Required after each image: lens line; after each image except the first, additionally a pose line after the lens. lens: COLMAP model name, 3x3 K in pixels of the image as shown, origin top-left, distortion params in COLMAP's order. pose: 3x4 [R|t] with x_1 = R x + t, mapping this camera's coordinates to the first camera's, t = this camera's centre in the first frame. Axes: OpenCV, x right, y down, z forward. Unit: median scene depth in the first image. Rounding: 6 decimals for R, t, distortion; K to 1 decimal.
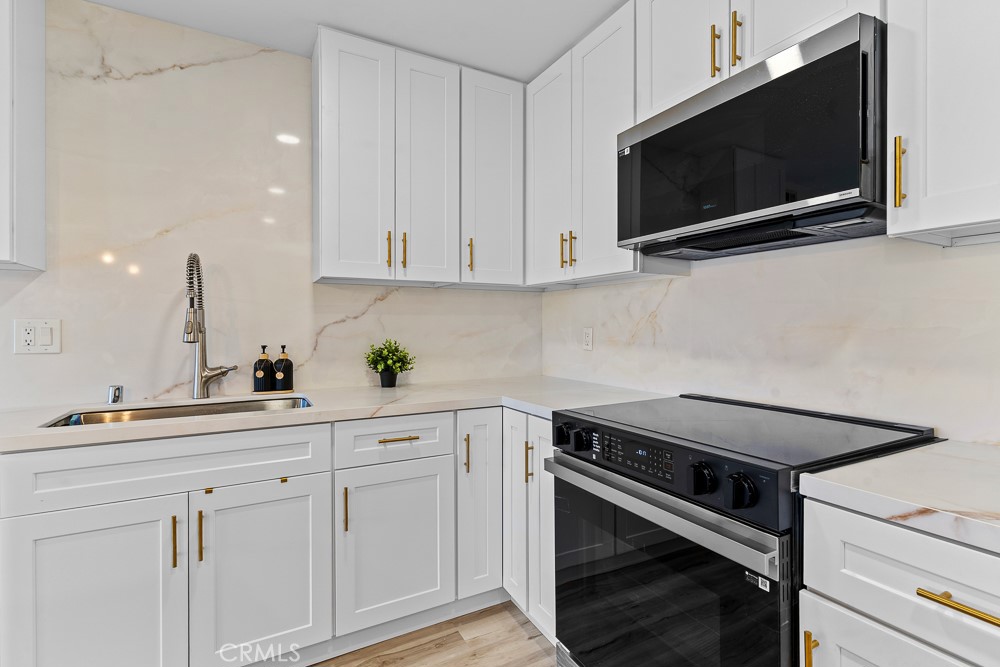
lens RADIAL K [[475.3, 0, 505.9], [0, 475.3, 328.2], [0, 0, 1]] dist [0.000297, -0.000421]
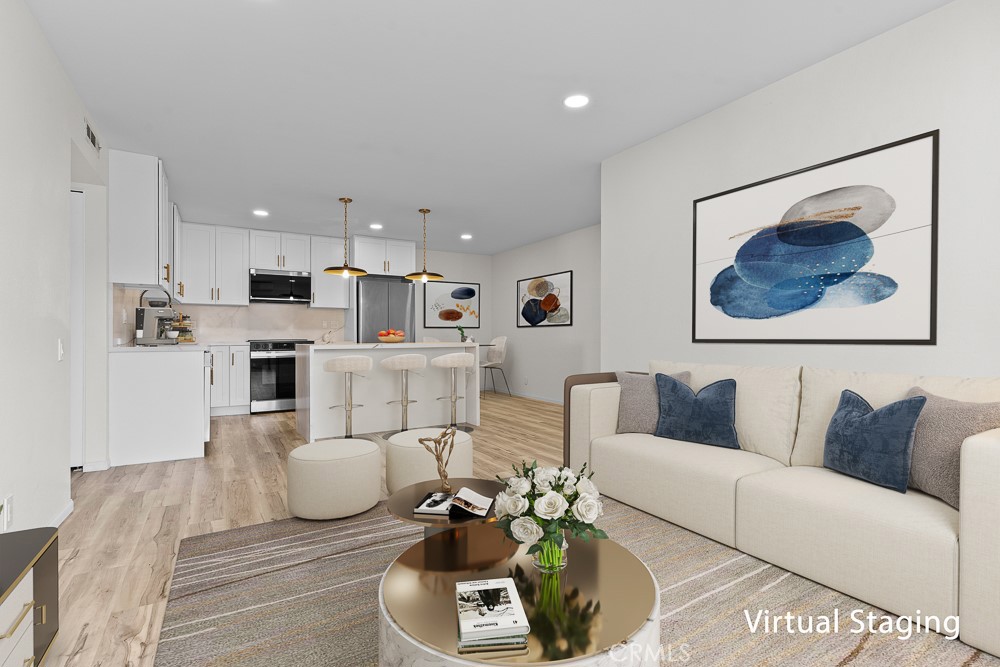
lens RADIAL K [[475.3, 0, 505.6], [0, 475.3, 339.0], [0, 0, 1]] dist [0.000297, -0.000421]
pose [[-0.042680, -0.008402, 0.999053, -4.304163], [0.002946, 0.999959, 0.008536, 0.141704], [-0.999084, 0.003307, -0.042654, -1.012276]]
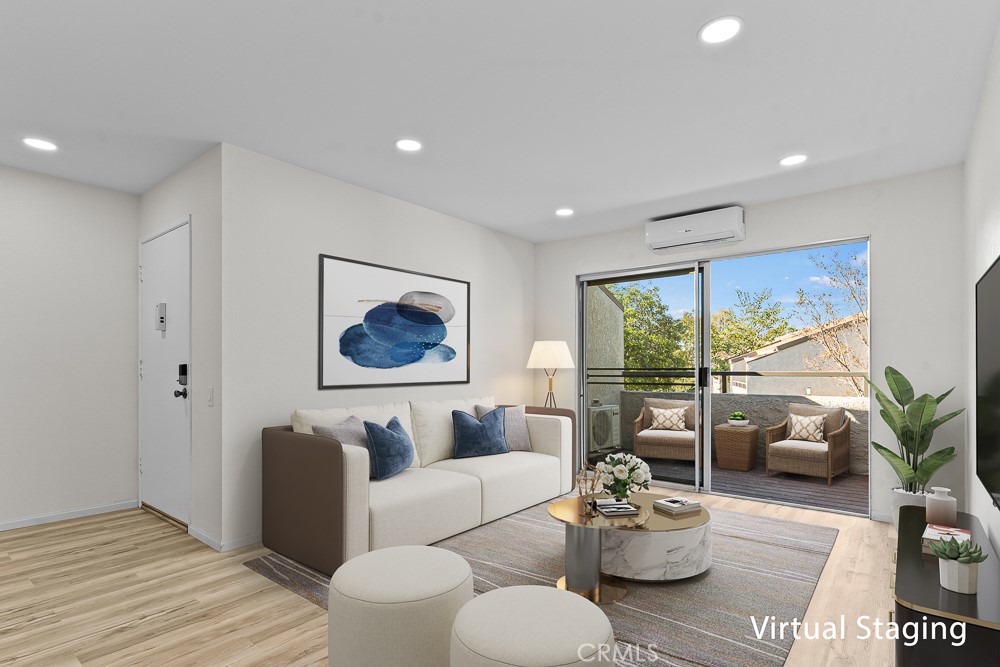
lens RADIAL K [[504.3, 0, 496.4], [0, 504.3, 364.0], [0, 0, 1]] dist [-0.008132, -0.000130]
pose [[-0.929759, 0.001497, -0.368165, -1.755619], [0.002083, 0.999997, -0.001193, 0.052239], [0.368162, -0.001876, -0.929760, 0.802595]]
